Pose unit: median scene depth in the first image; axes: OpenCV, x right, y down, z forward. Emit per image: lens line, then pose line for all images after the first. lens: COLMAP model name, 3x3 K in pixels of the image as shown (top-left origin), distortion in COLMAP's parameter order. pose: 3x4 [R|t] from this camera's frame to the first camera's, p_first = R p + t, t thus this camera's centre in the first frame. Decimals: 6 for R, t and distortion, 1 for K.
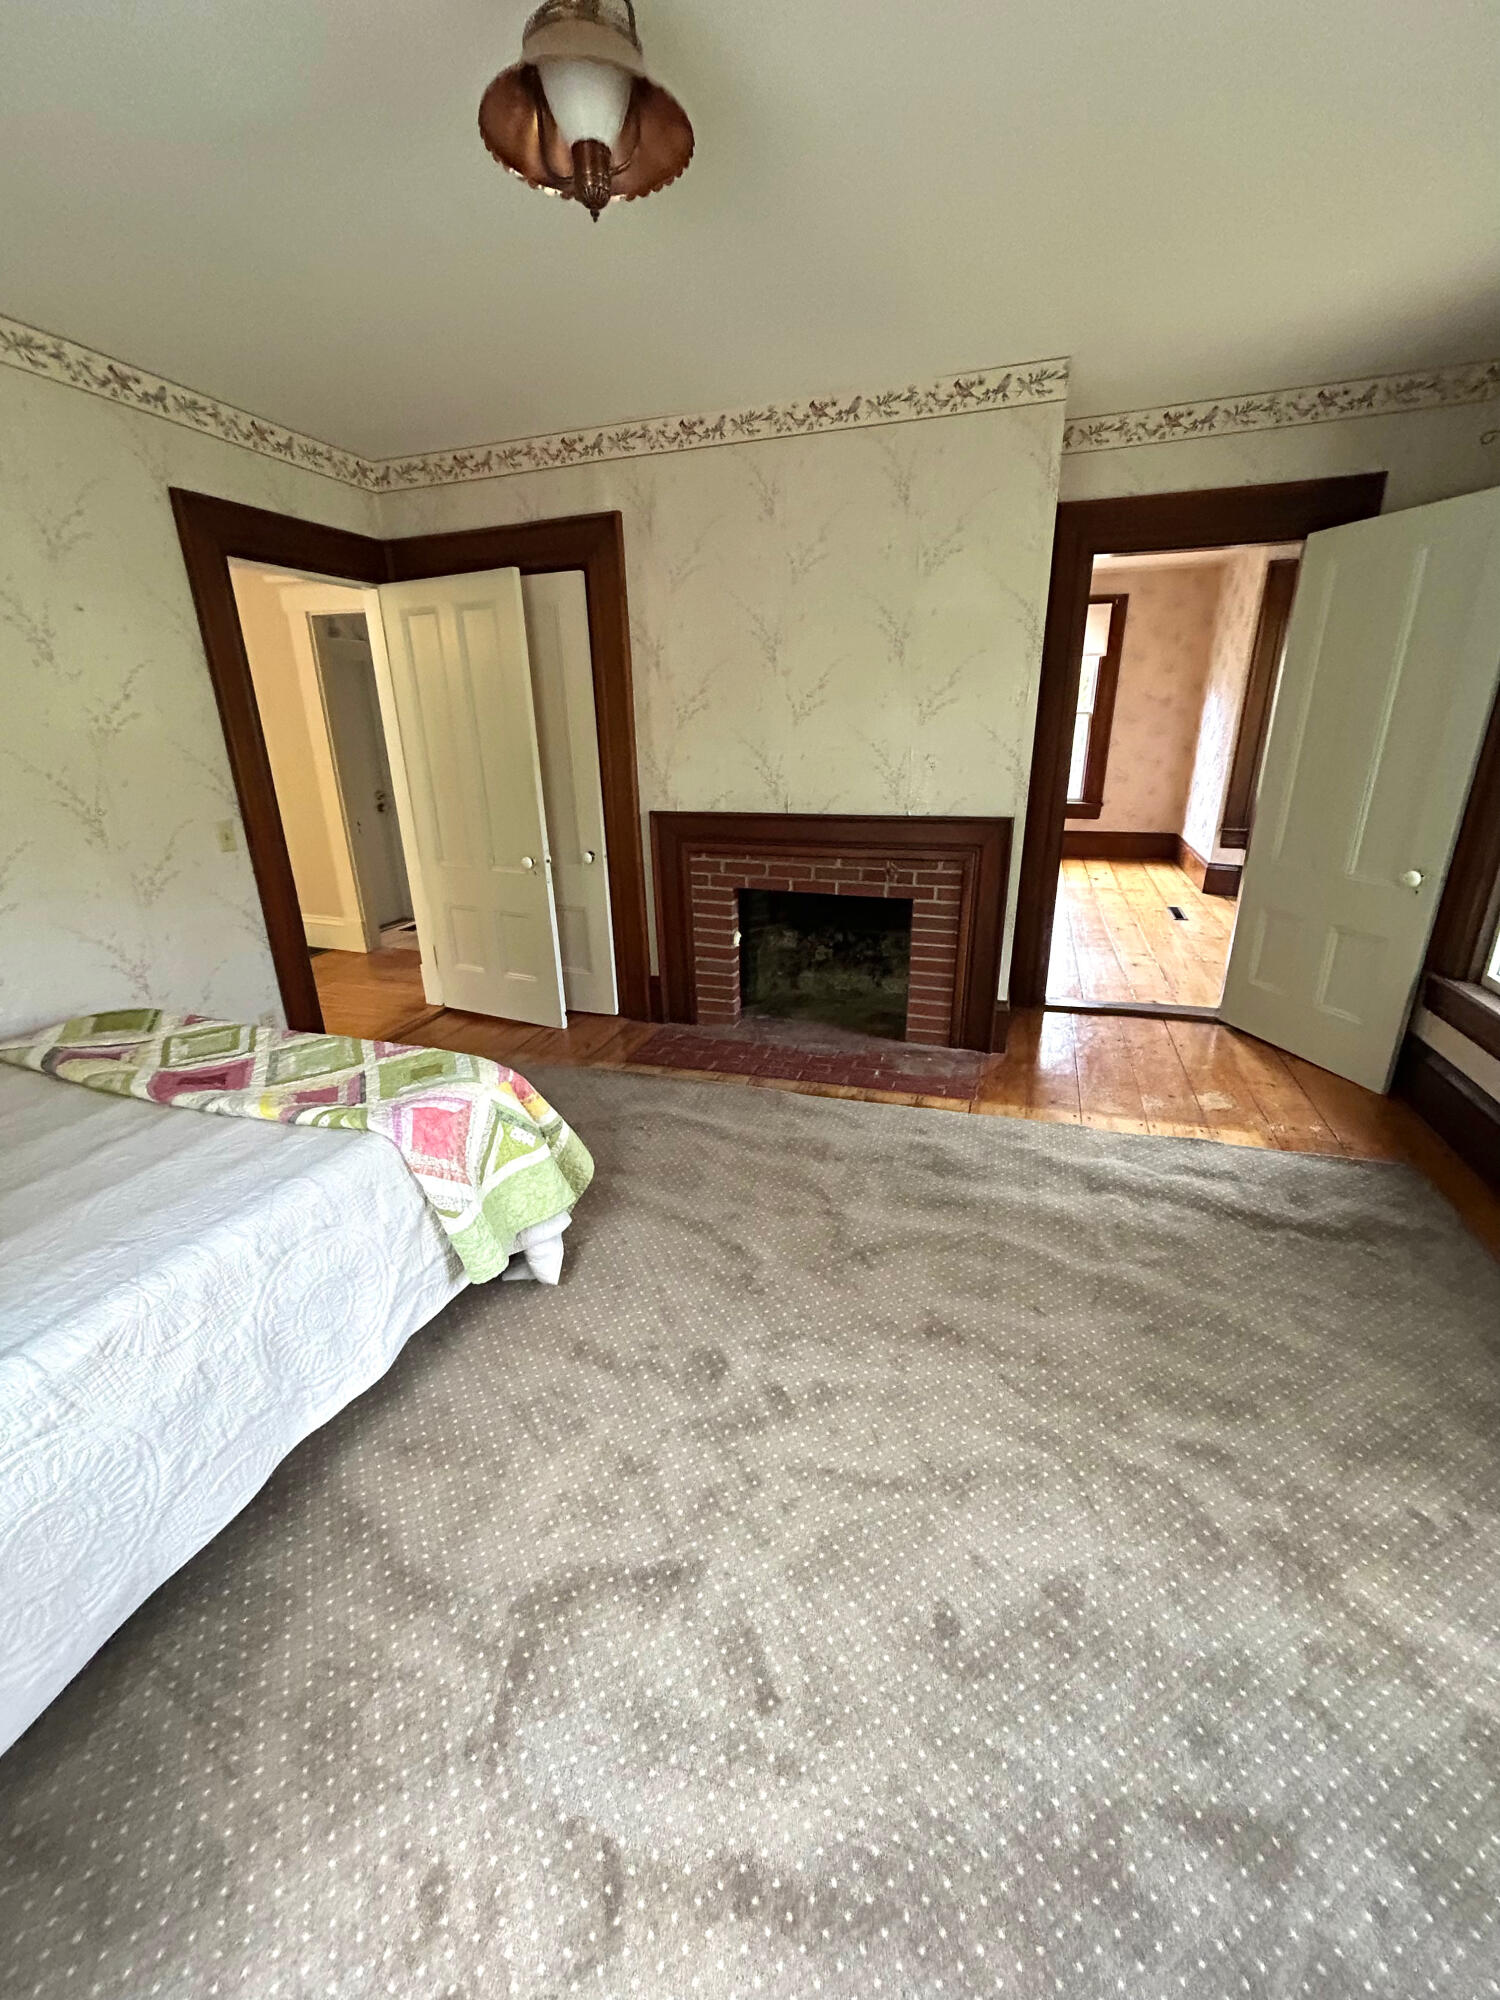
lens RADIAL K [[804.0, 0, 750.0], [0, 804.0, 1000.0], [0, 0, 1]] dist [-0.001061, -0.000078]
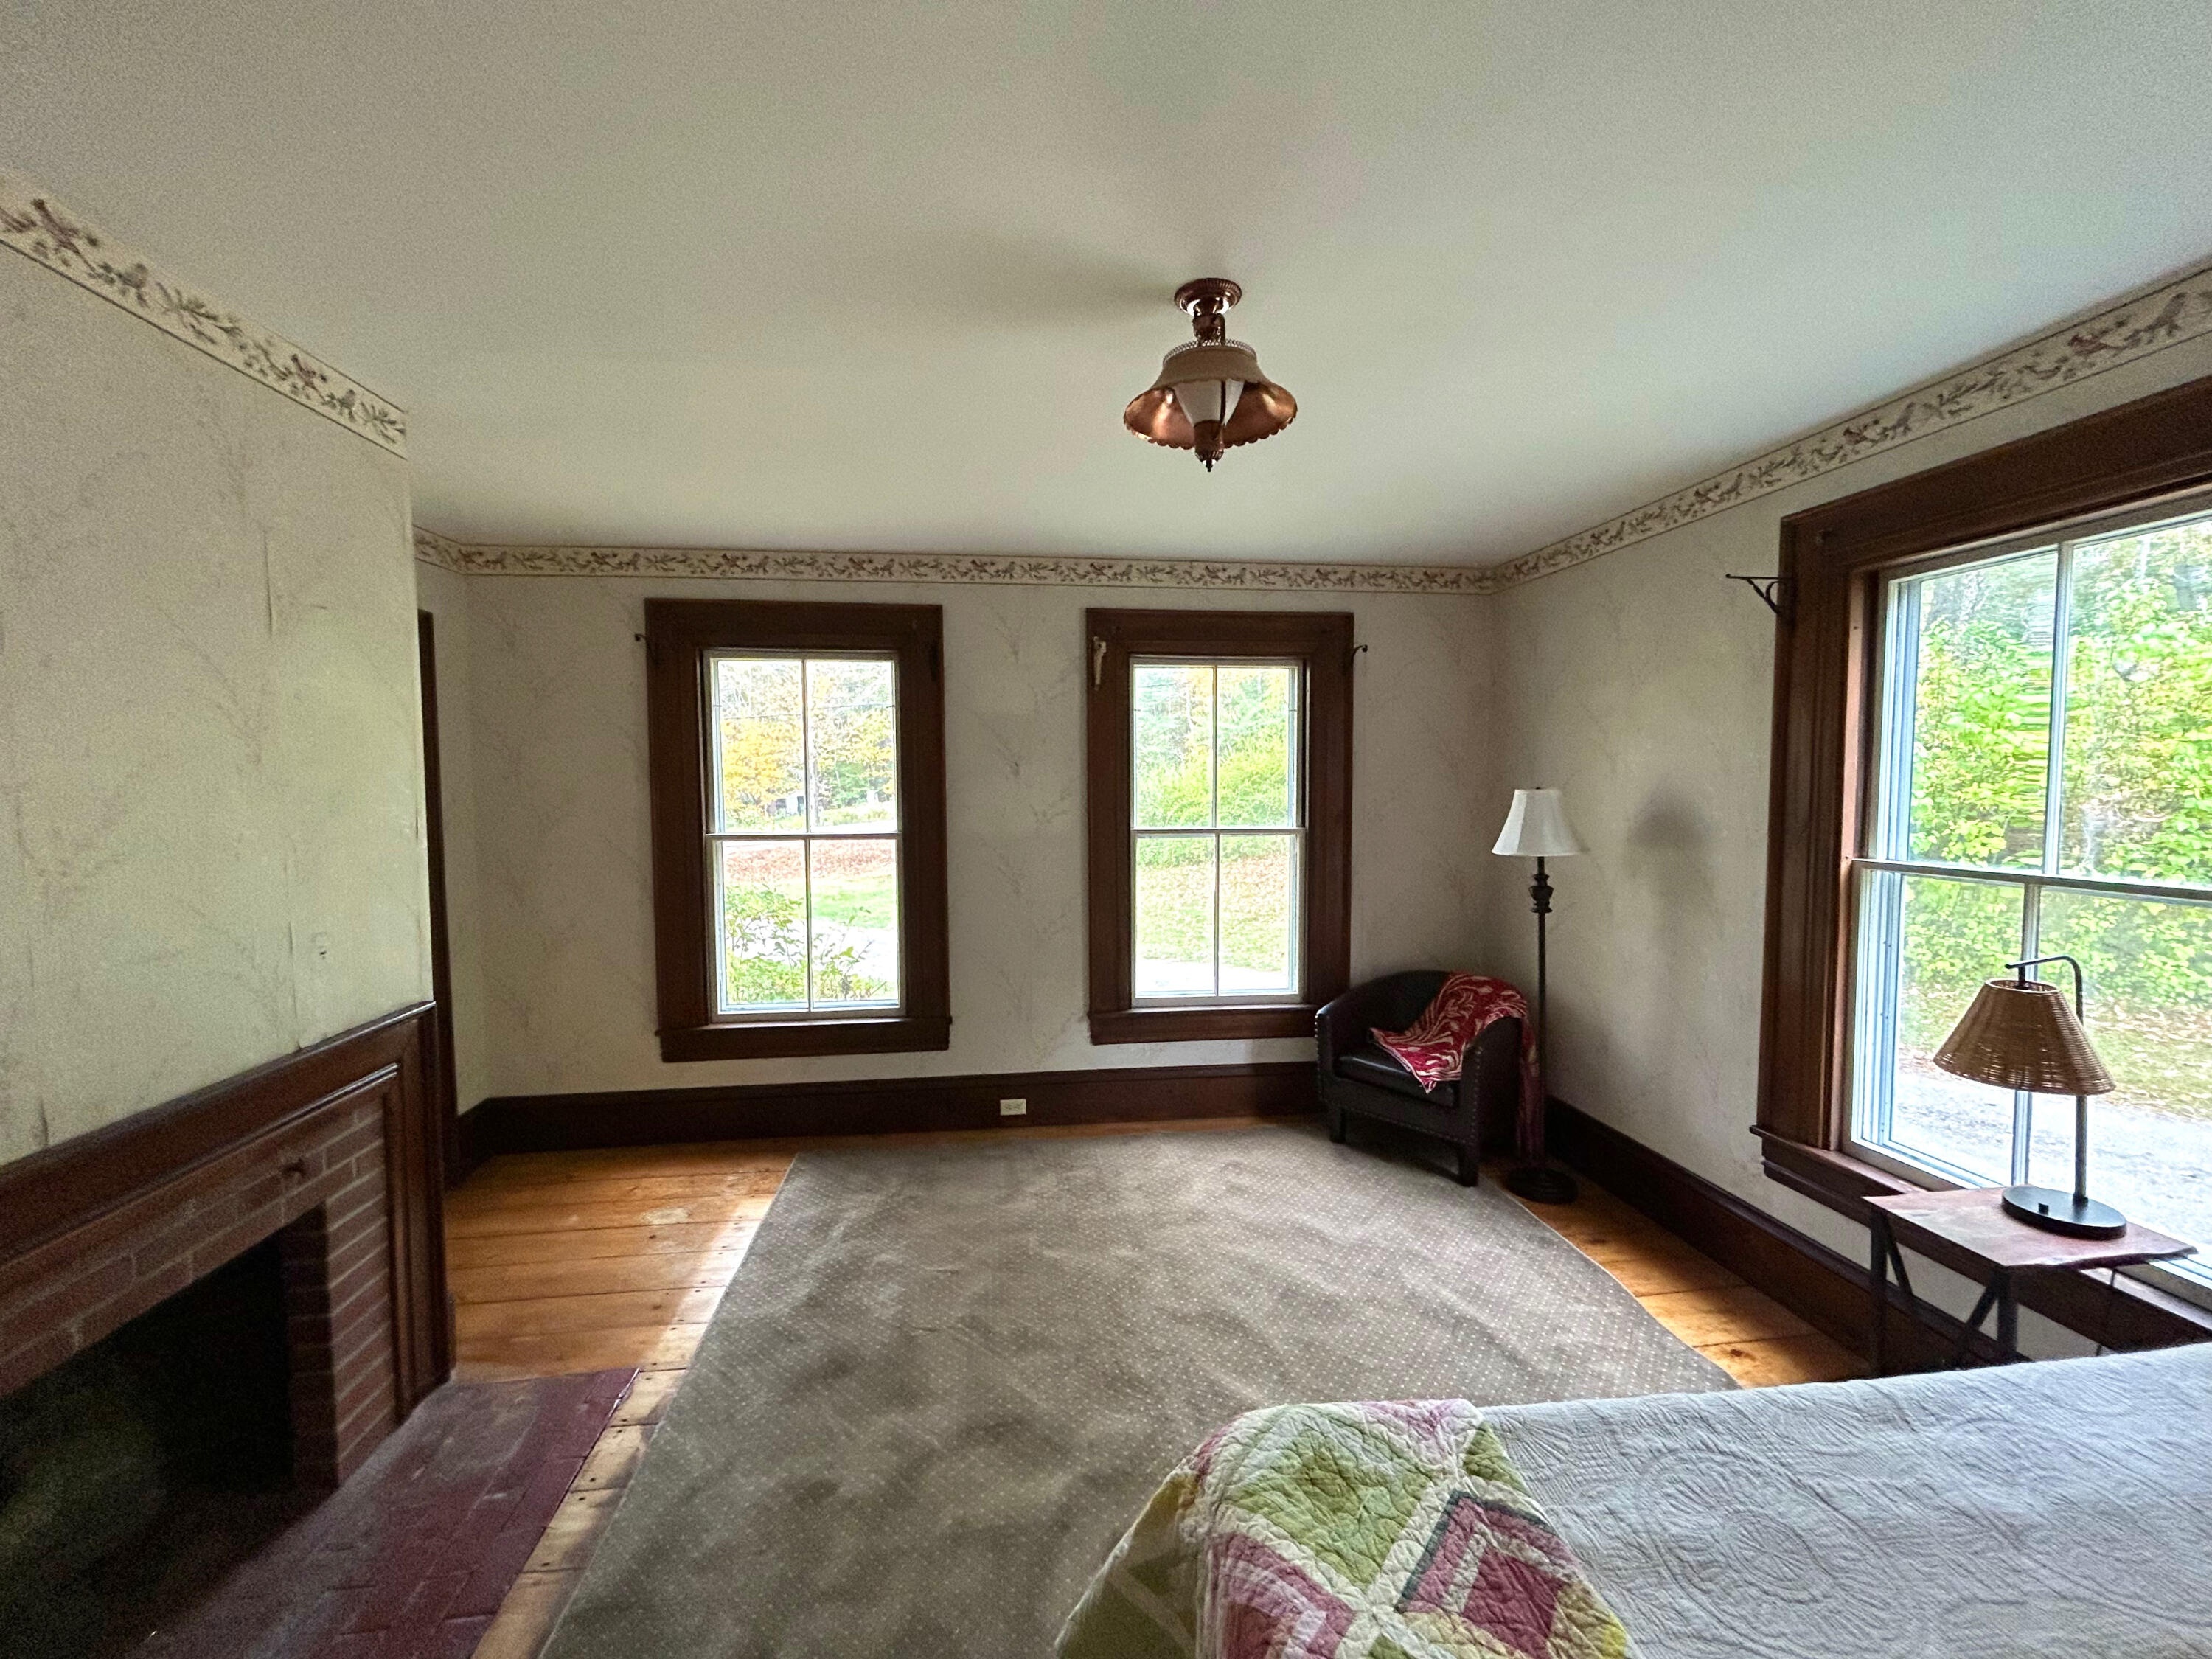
lens RADIAL K [[889.2, 0, 1106.0], [0, 889.2, 829.5], [0, 0, 1]] dist [-0.001061, -0.000078]
pose [[-0.435335, -0.032022, 0.899699, -0.616480], [0.312323, 0.931928, 0.184293, -0.350330], [-0.844356, 0.361226, -0.395700, 0.846350]]
